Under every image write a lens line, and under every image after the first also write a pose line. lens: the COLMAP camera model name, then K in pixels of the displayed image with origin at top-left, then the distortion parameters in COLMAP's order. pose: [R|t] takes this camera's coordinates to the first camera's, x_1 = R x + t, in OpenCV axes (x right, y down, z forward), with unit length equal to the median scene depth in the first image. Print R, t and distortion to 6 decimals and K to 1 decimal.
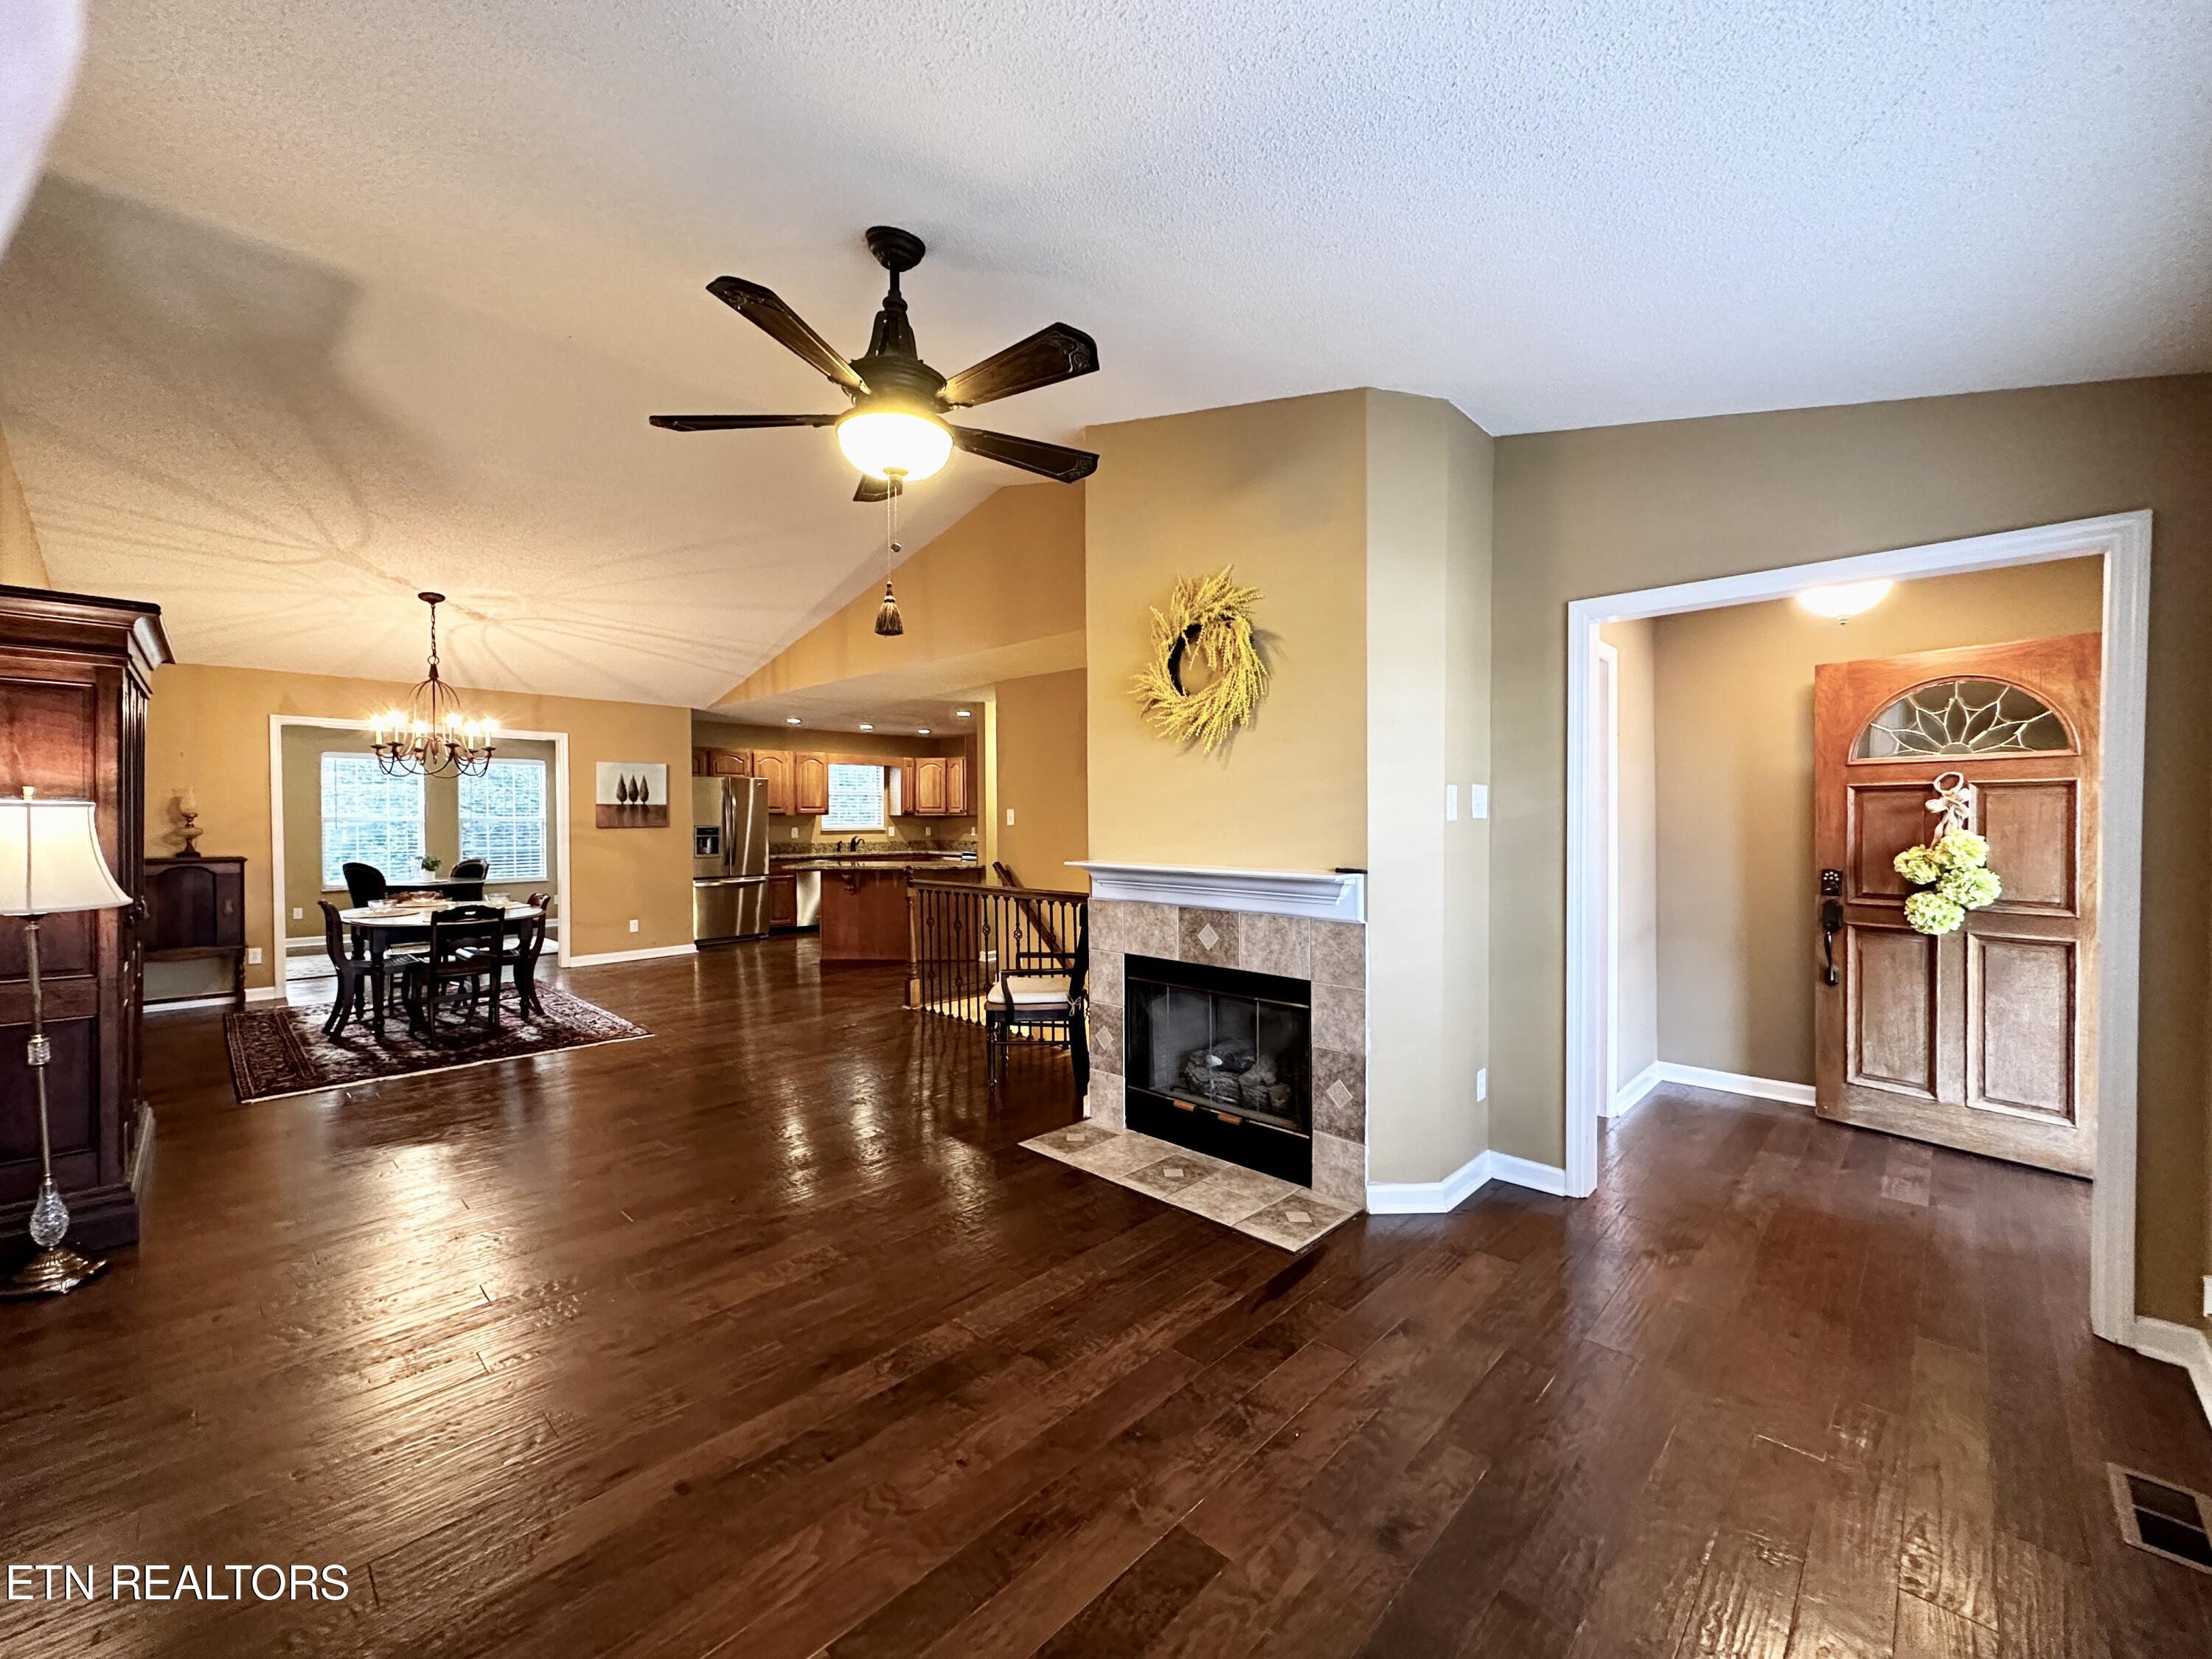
lens RADIAL K [[883.7, 0, 1109.7], [0, 883.7, 822.5], [0, 0, 1]] dist [0.000291, -0.000116]
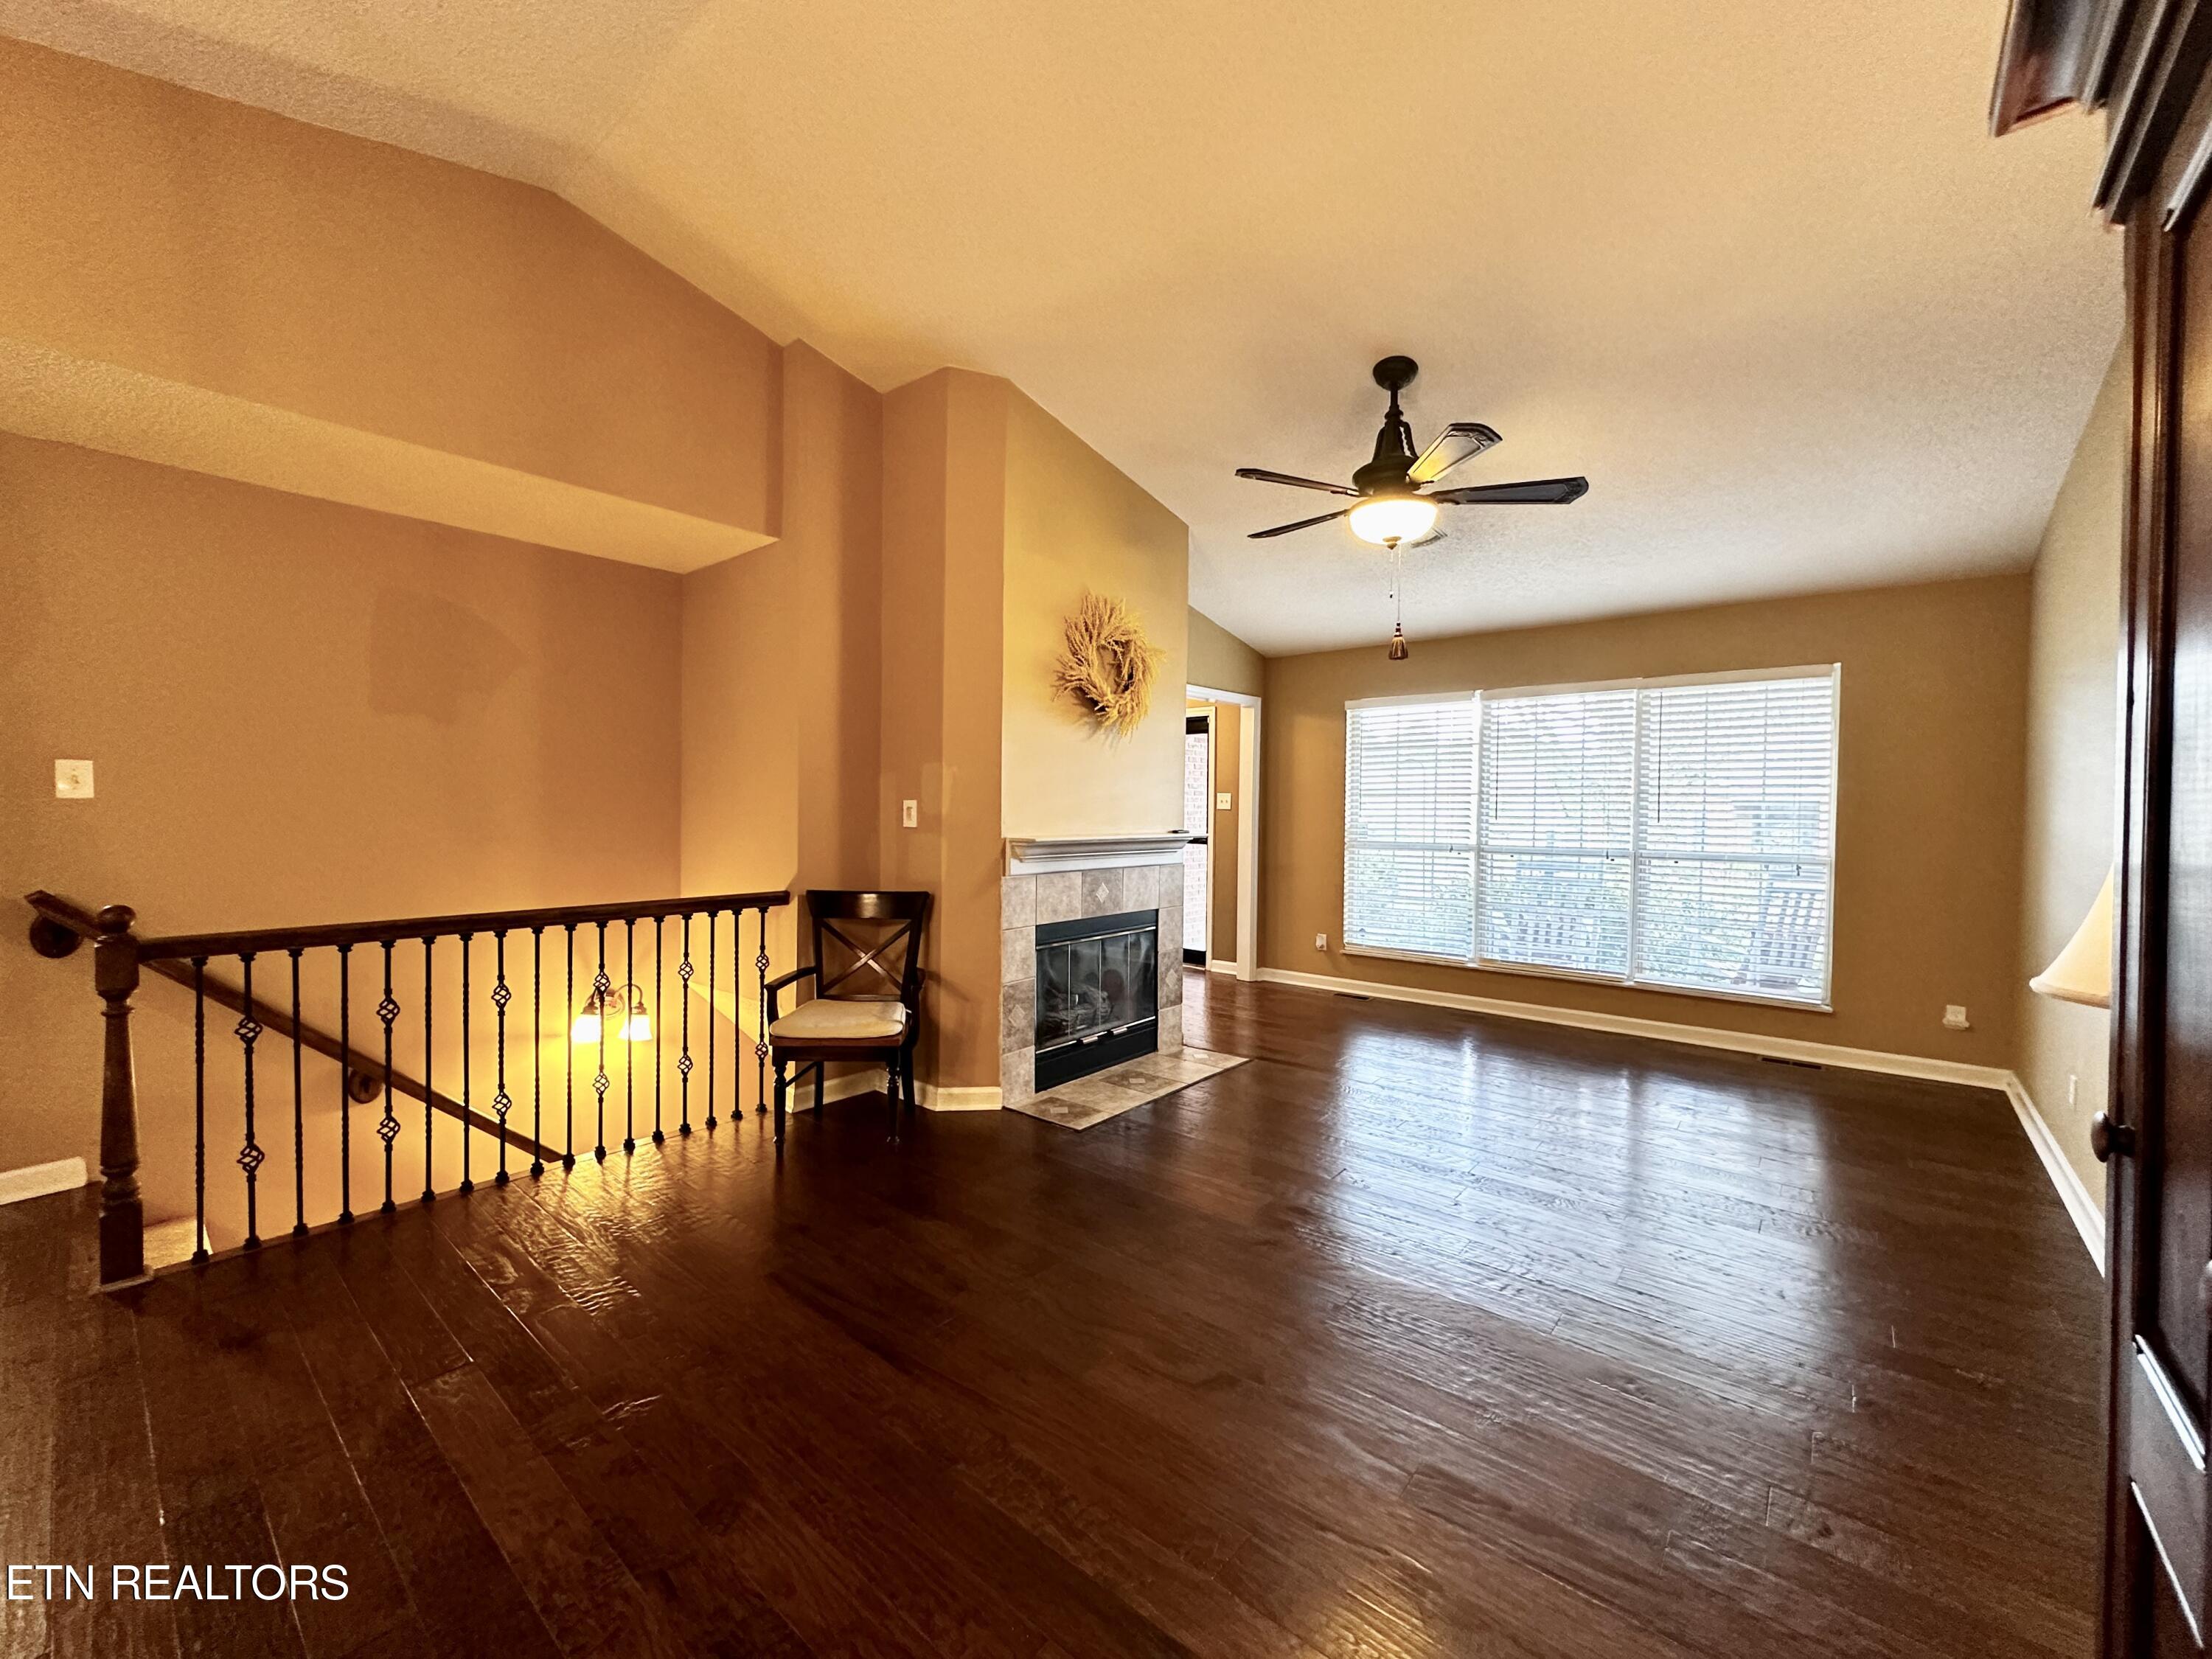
lens RADIAL K [[883.7, 0, 1109.6], [0, 883.7, 825.8], [0, 0, 1]] dist [0.000291, -0.000116]
pose [[-0.077639, -0.019224, 0.996796, -1.035482], [-0.006136, 0.999804, 0.018804, 0.013563], [-0.996963, -0.004657, -0.077742, 1.019082]]
